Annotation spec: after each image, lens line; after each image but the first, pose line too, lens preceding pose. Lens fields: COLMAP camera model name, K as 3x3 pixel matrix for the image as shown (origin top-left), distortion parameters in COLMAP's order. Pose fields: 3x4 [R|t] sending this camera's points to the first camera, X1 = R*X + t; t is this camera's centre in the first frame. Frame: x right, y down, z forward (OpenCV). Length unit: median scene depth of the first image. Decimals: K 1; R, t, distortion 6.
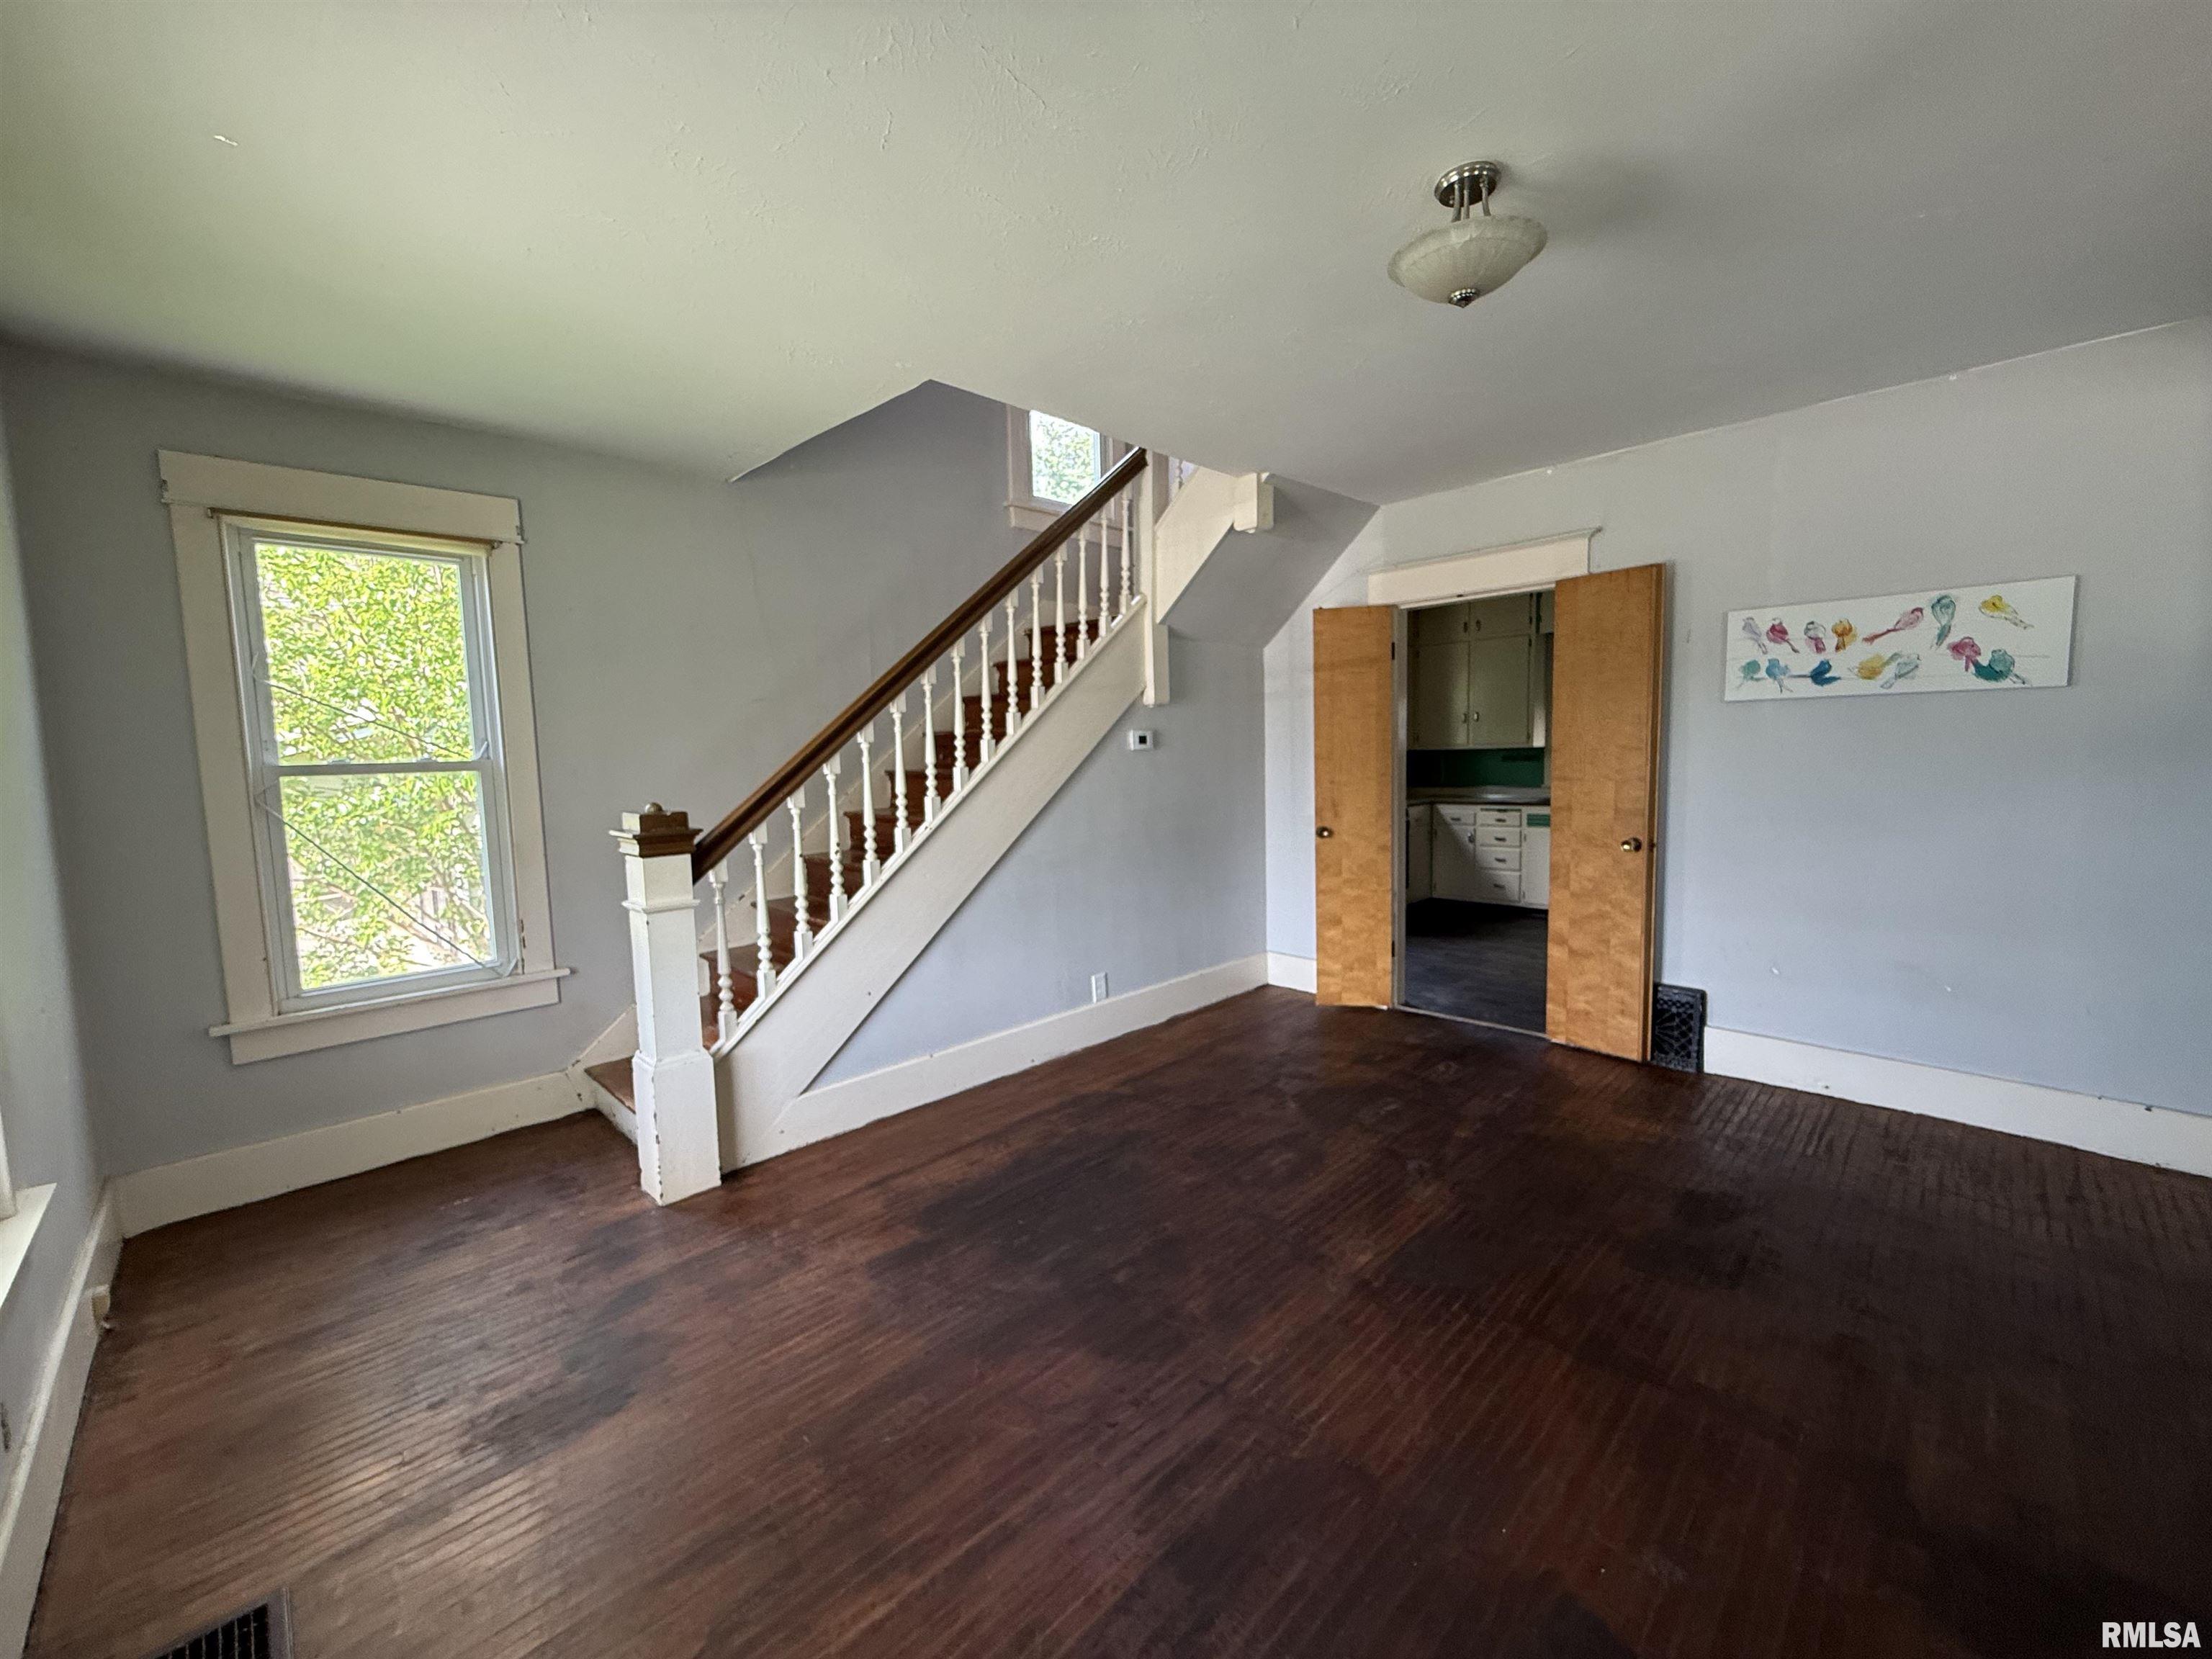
lens RADIAL K [[877.7, 0, 1101.9], [0, 877.7, 828.1], [0, 0, 1]] dist [-0.001534, 0.000590]
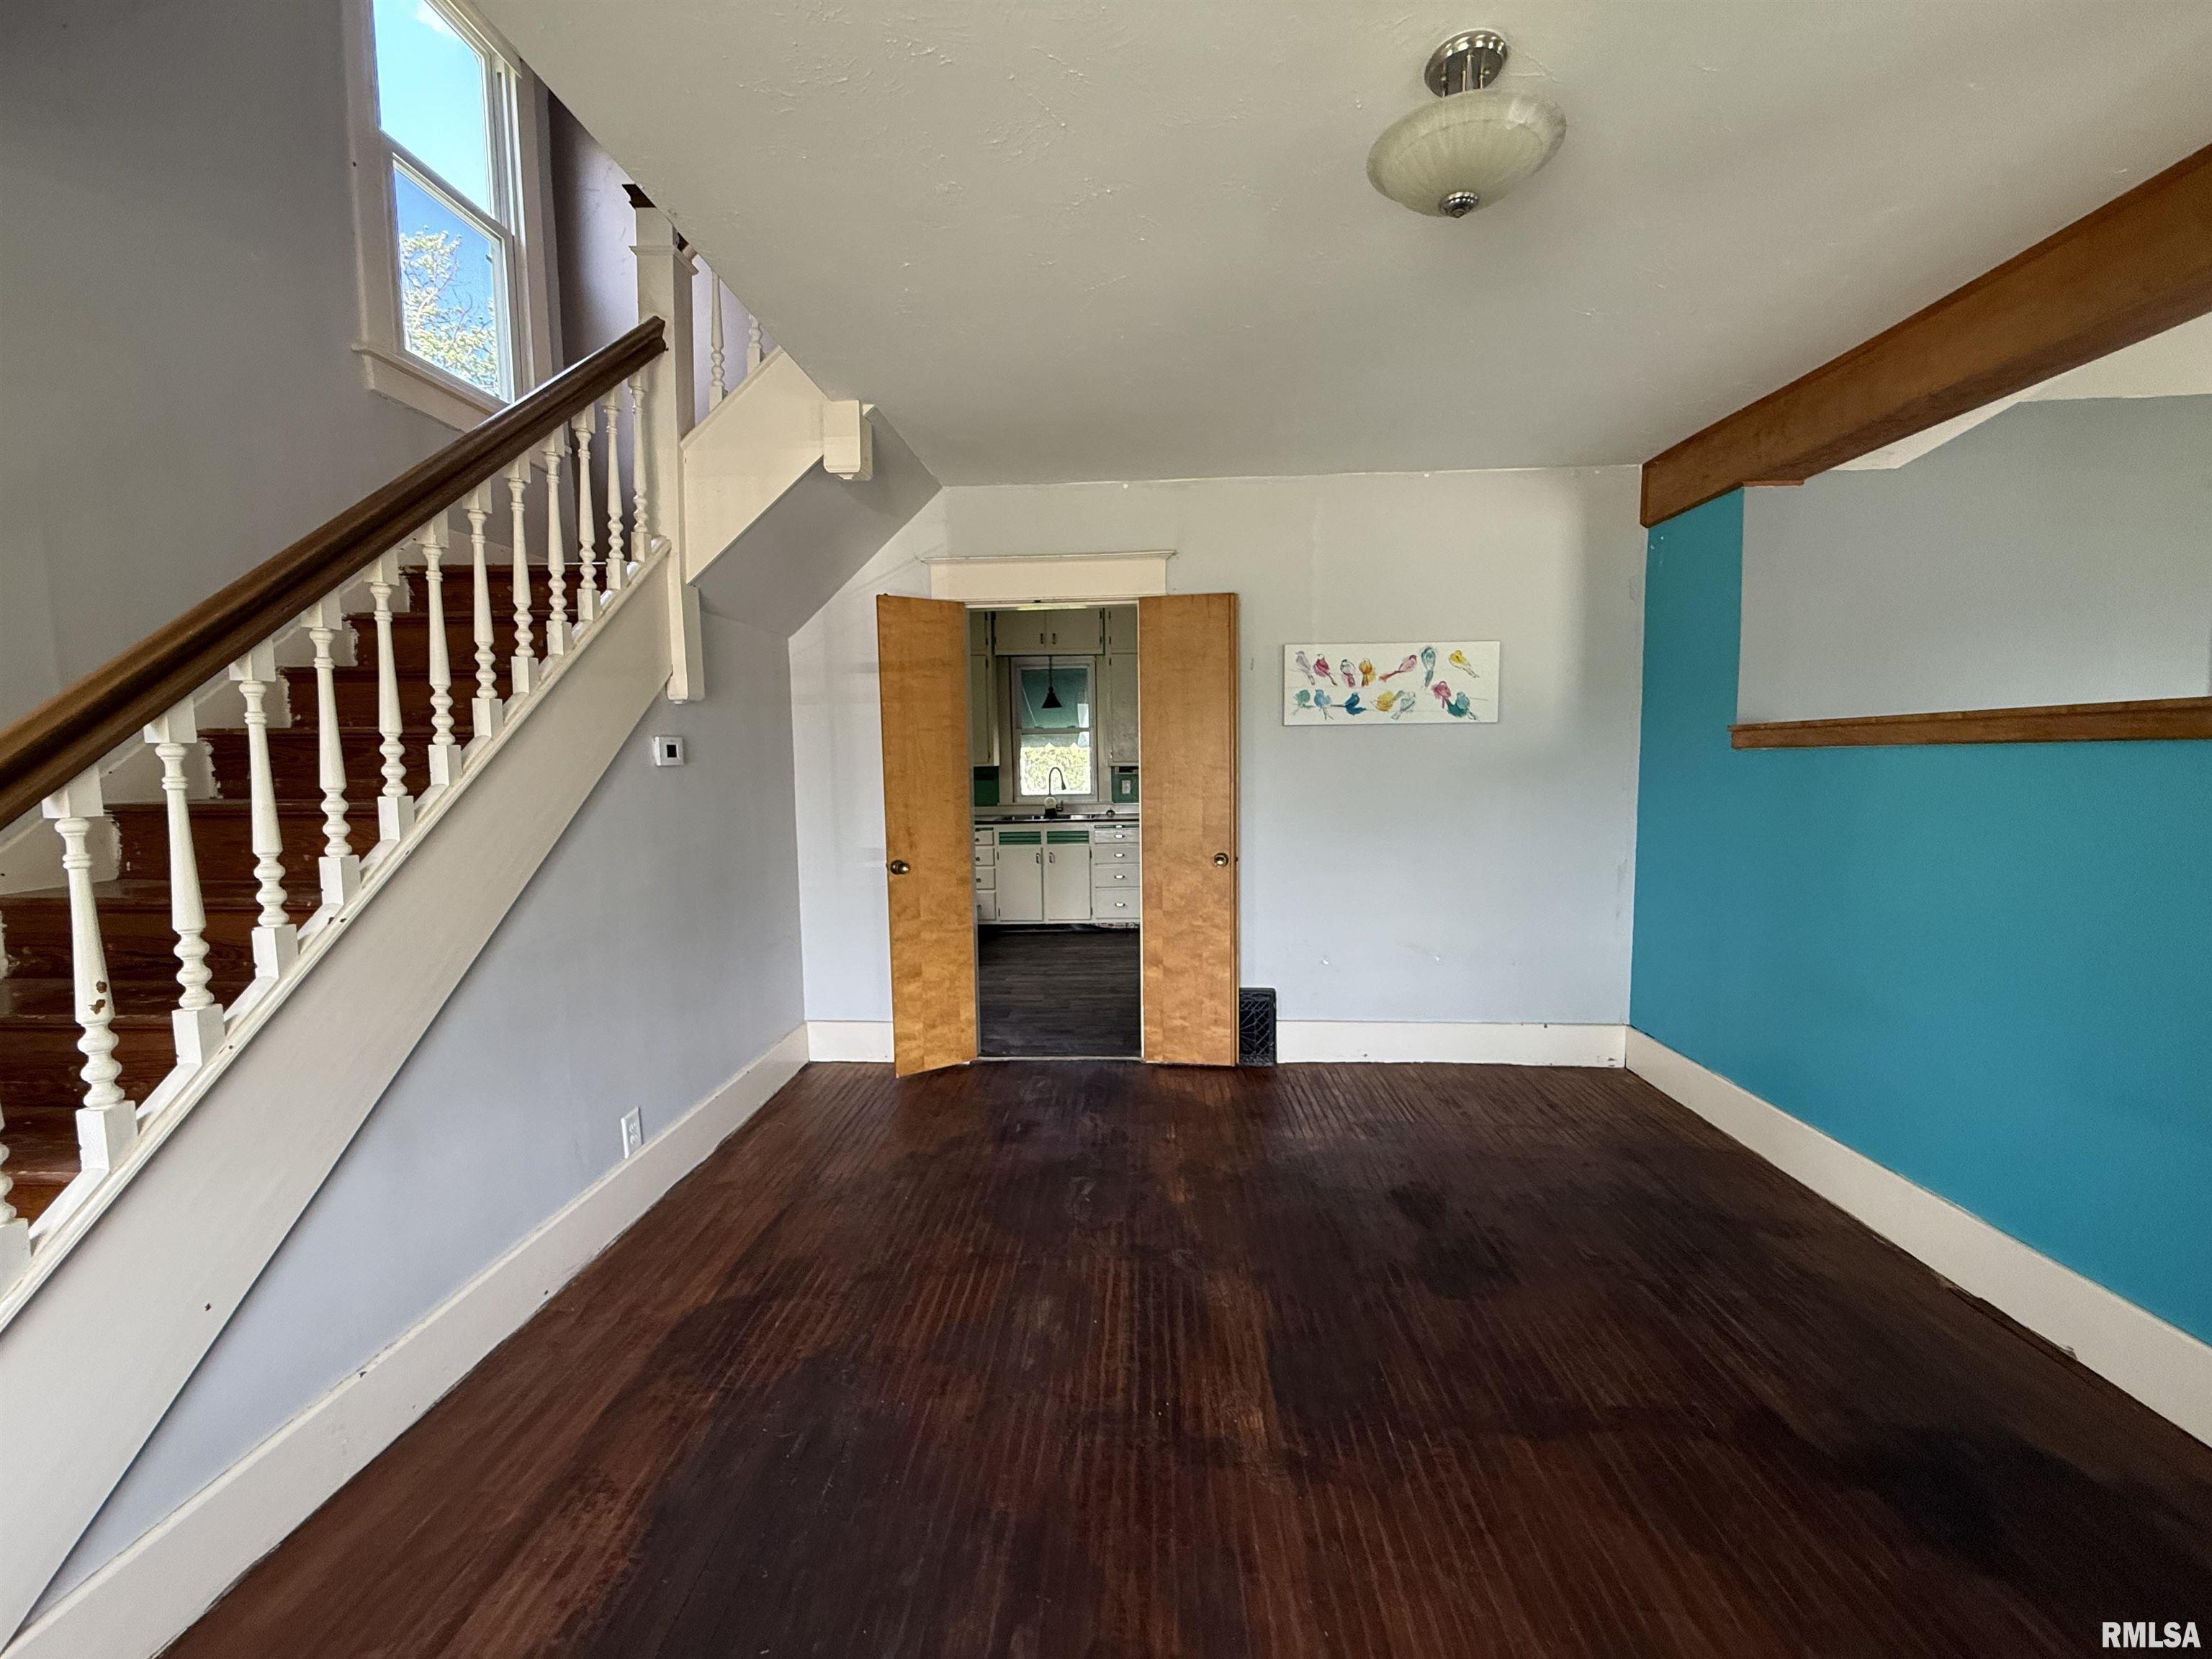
lens RADIAL K [[877.7, 0, 1100.3], [0, 877.7, 828.1], [0, 0, 1]] dist [-0.001534, 0.000590]
pose [[0.739649, -0.040537, 0.671771, -0.209682], [0.055382, 0.998465, -0.000727, -0.027447], [-0.670710, 0.037742, 0.740758, 0.342534]]
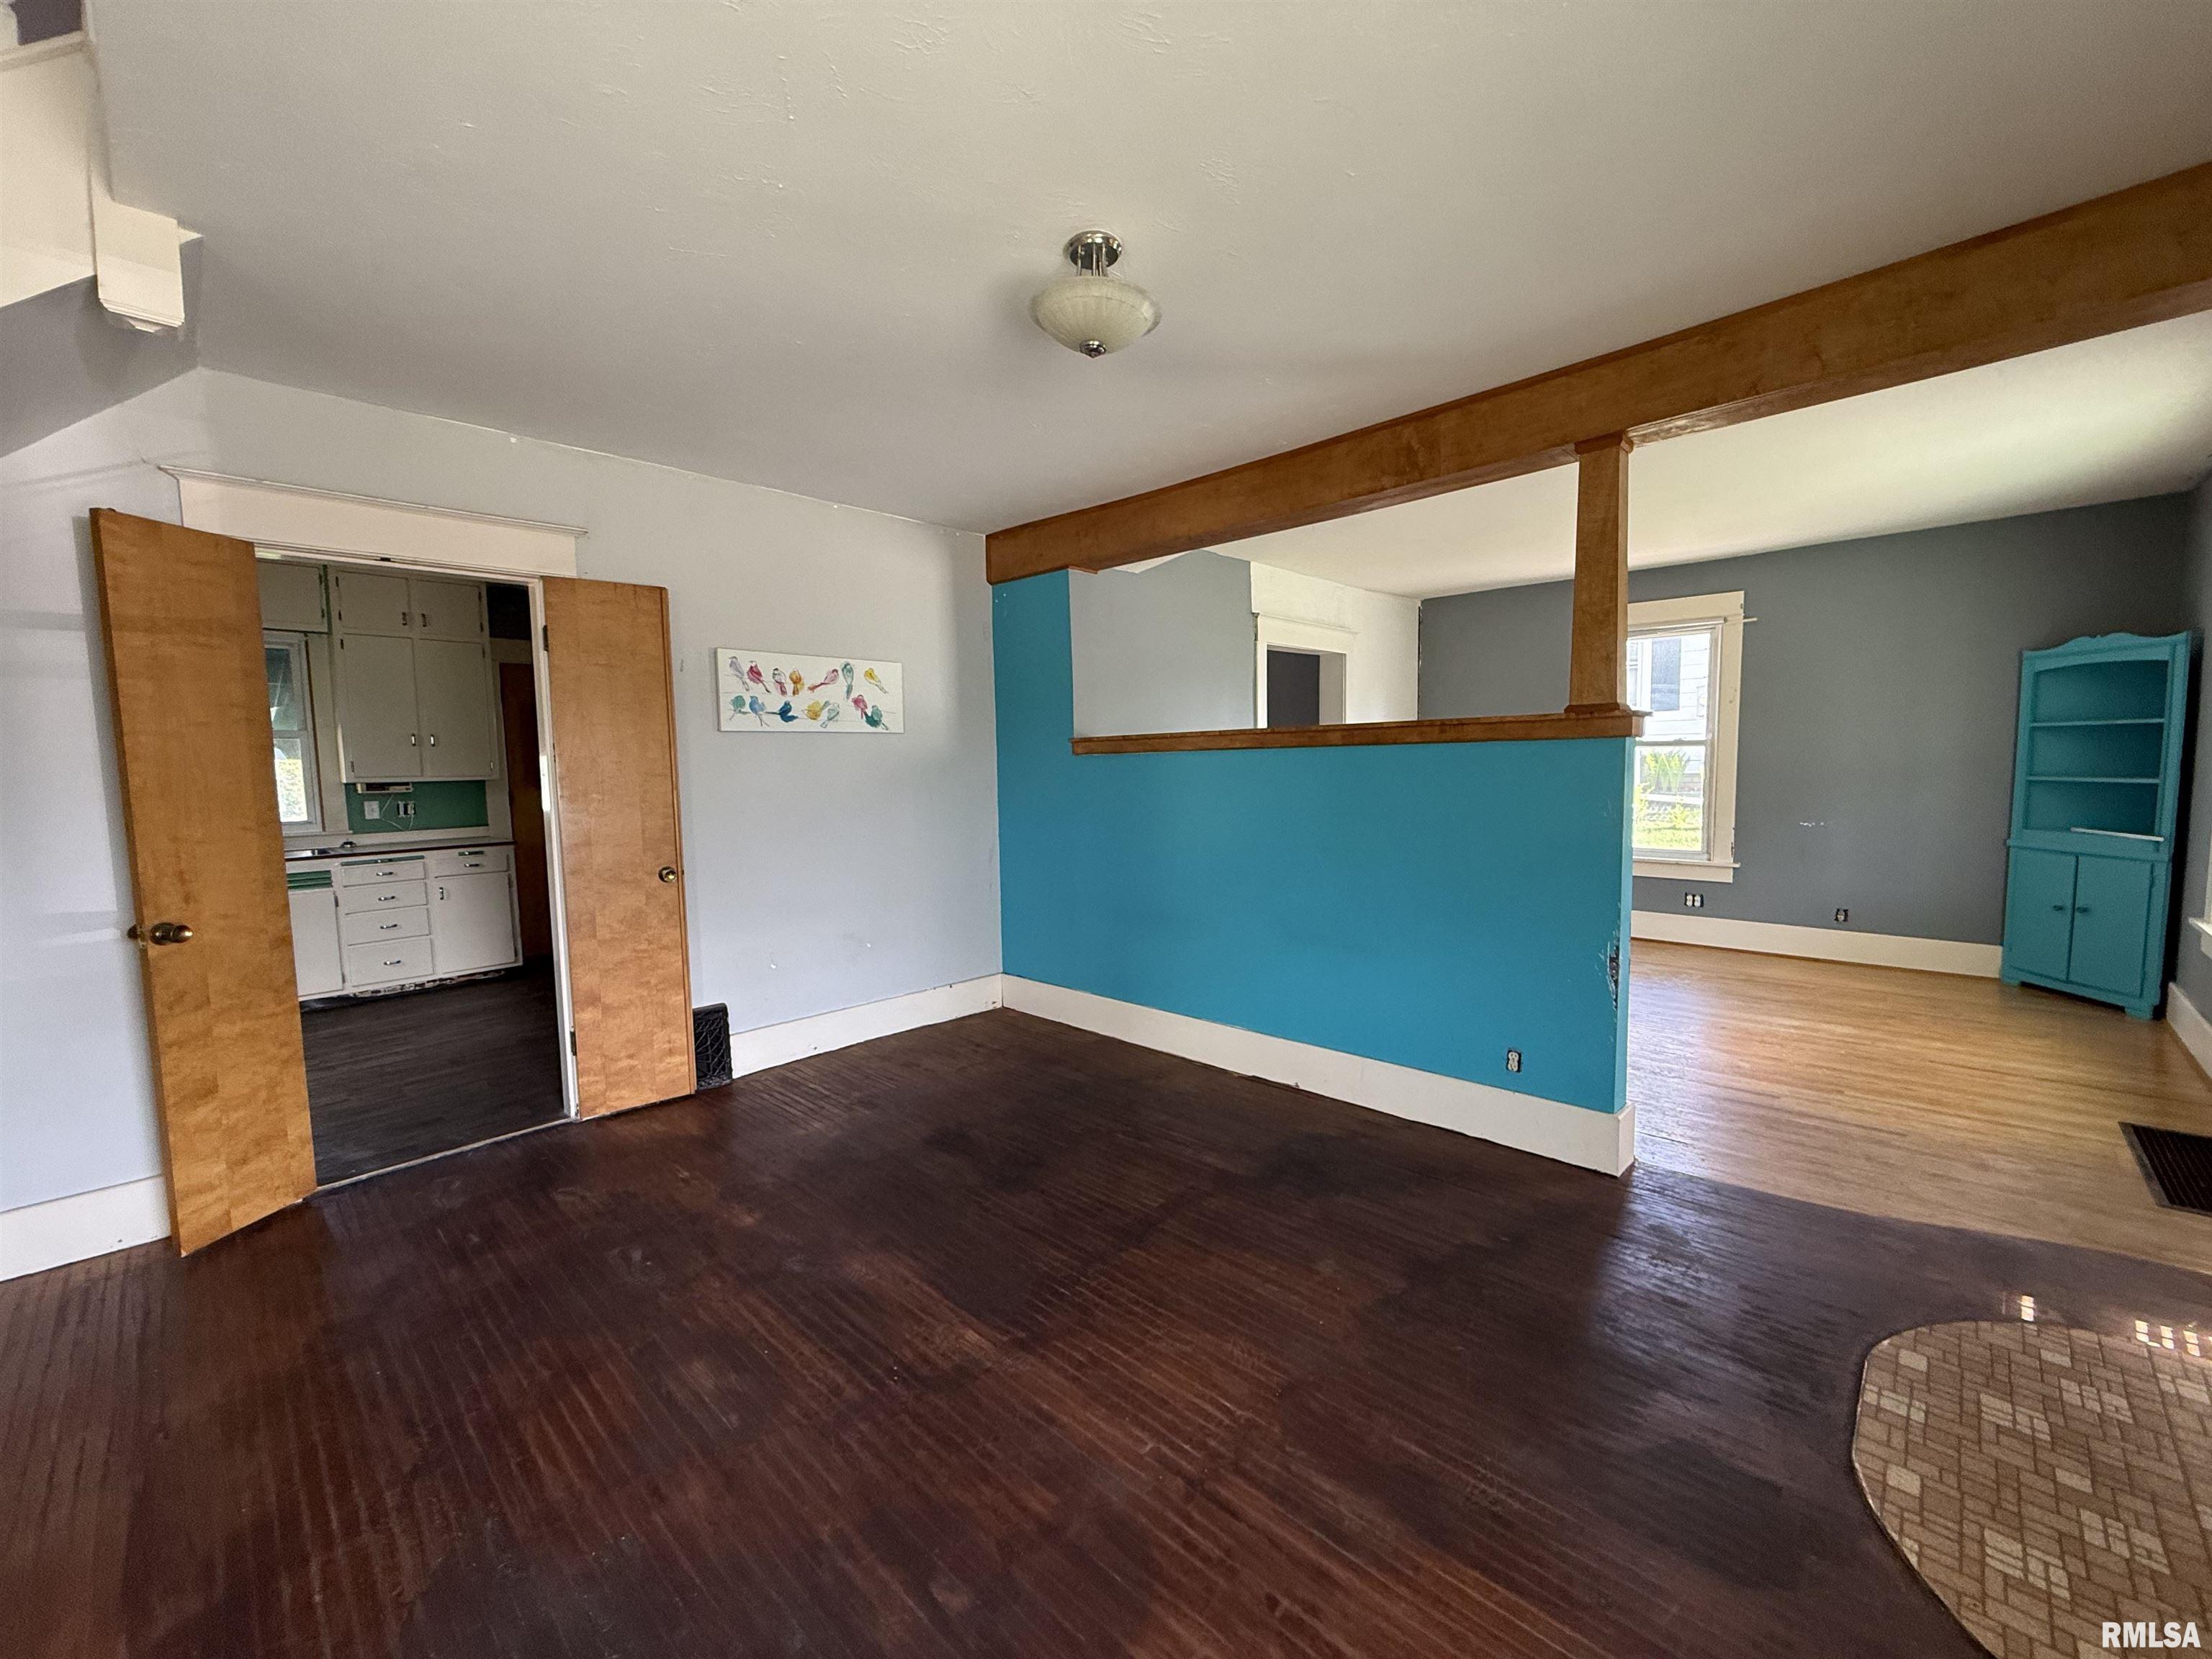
lens RADIAL K [[877.7, 0, 1098.9], [0, 877.7, 828.0], [0, 0, 1]] dist [-0.001534, 0.000590]
pose [[-0.023697, -0.052931, 0.998317, -0.384082], [0.109021, 0.992505, 0.055210, -0.035140], [-0.993757, 0.110146, -0.017749, 0.572770]]
